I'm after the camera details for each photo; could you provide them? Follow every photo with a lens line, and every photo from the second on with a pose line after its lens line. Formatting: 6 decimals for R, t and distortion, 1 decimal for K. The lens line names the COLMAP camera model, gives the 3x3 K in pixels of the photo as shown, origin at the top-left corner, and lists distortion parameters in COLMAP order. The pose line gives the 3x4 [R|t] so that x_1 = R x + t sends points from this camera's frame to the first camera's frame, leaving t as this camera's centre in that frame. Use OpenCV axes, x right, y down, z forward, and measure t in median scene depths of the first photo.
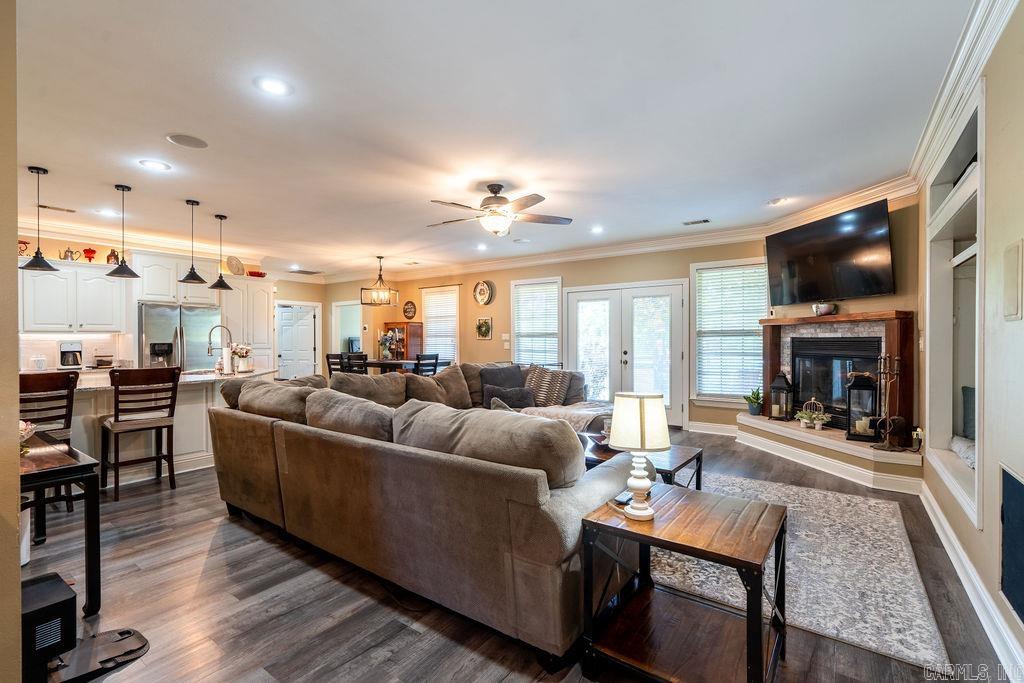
lens RADIAL K [[459.0, 0, 510.9], [0, 459.0, 341.3], [0, 0, 1]] dist [-0.003188, 0.001341]
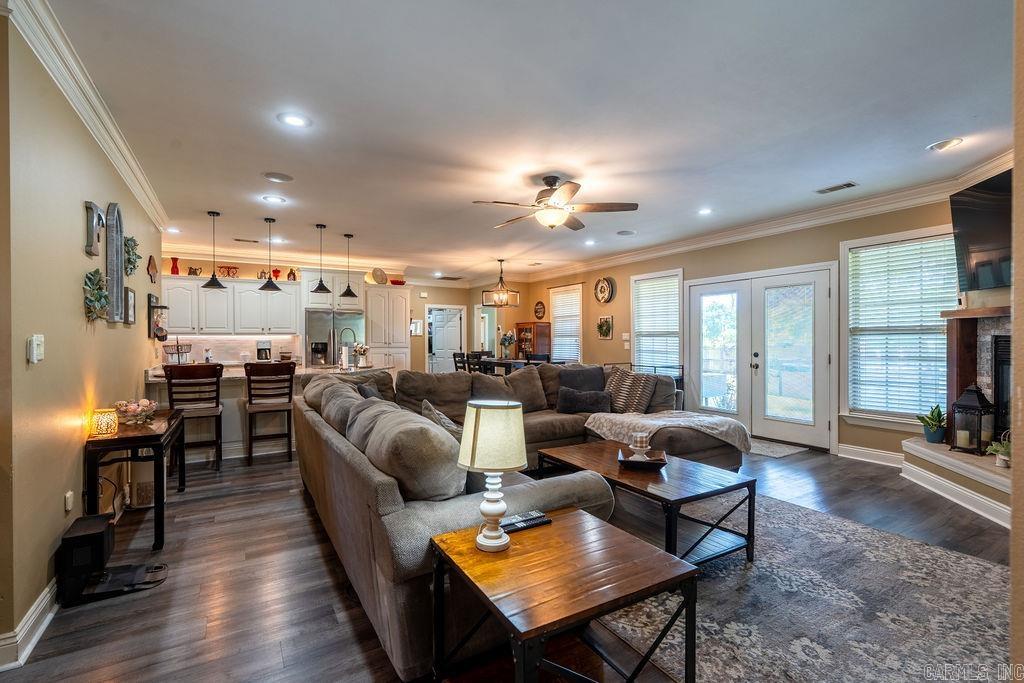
lens RADIAL K [[459.0, 0, 510.9], [0, 459.0, 341.3], [0, 0, 1]] dist [-0.003188, 0.001341]
pose [[0.920972, 0.000294, -0.389629, 0.194032], [-0.000060, 1.000000, 0.000613, -0.000263], [0.389629, -0.000541, 0.920972, 0.067515]]
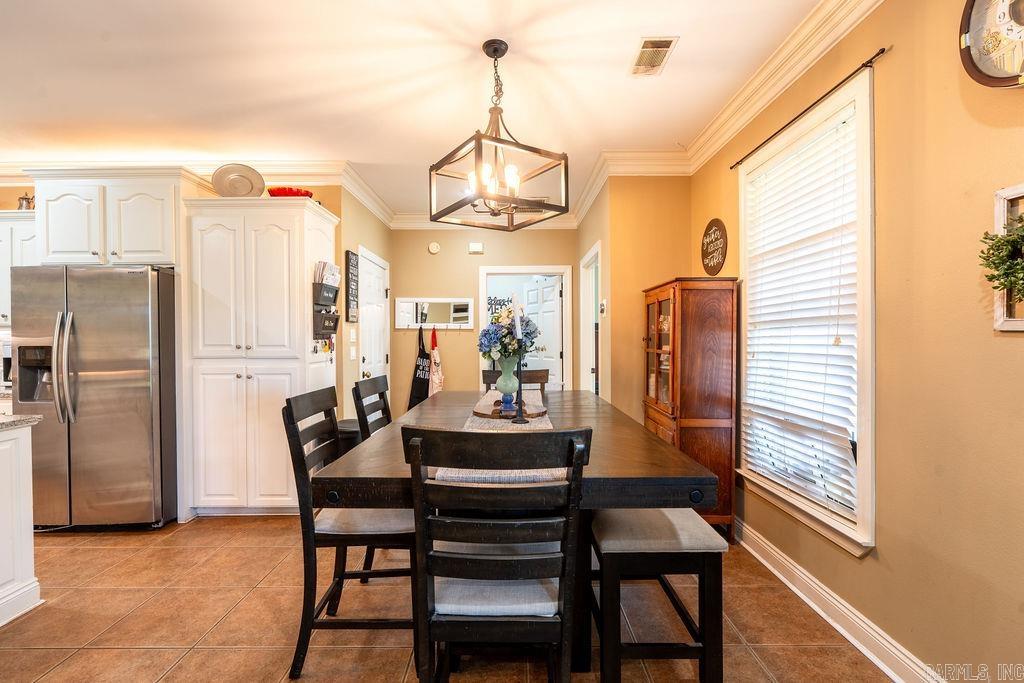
lens RADIAL K [[459.0, 0, 510.9], [0, 459.0, 341.3], [0, 0, 1]] dist [-0.003188, 0.001341]
pose [[0.587076, 0.004030, -0.809522, -0.063506], [0.001937, 0.999978, 0.006383, -0.003301], [0.809530, -0.005315, 0.587055, 1.146140]]
